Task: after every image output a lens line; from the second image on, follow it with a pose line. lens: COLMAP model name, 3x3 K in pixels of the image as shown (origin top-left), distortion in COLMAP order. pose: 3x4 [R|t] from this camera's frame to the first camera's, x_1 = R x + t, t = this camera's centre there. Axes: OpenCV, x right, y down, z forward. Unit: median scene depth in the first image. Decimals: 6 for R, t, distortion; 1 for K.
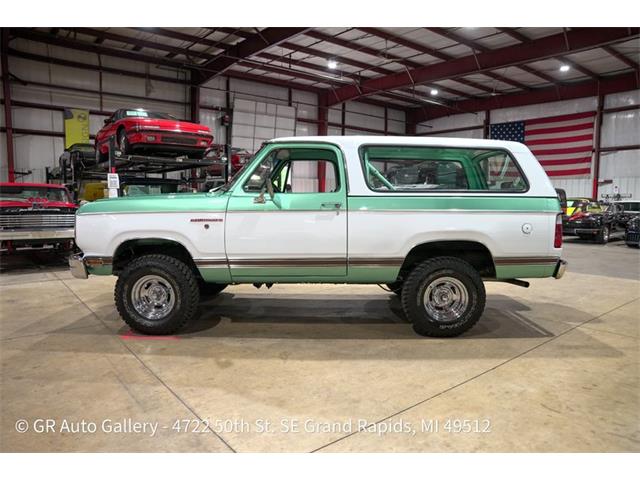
lens RADIAL K [[437.1, 0, 320.5], [0, 437.1, 236.4], [0, 0, 1]] dist [-0.118076, 0.088110]
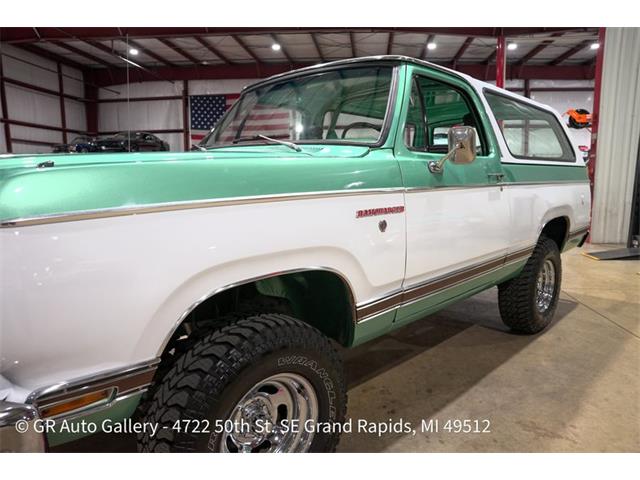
lens RADIAL K [[437.1, 0, 318.1], [0, 437.1, 238.9], [0, 0, 1]] dist [-0.118076, 0.088110]
pose [[0.717636, -0.110445, 0.687605, -0.094764], [0.068957, 0.993762, 0.087651, -0.008129], [-0.692996, -0.015486, 0.720775, 0.111916]]
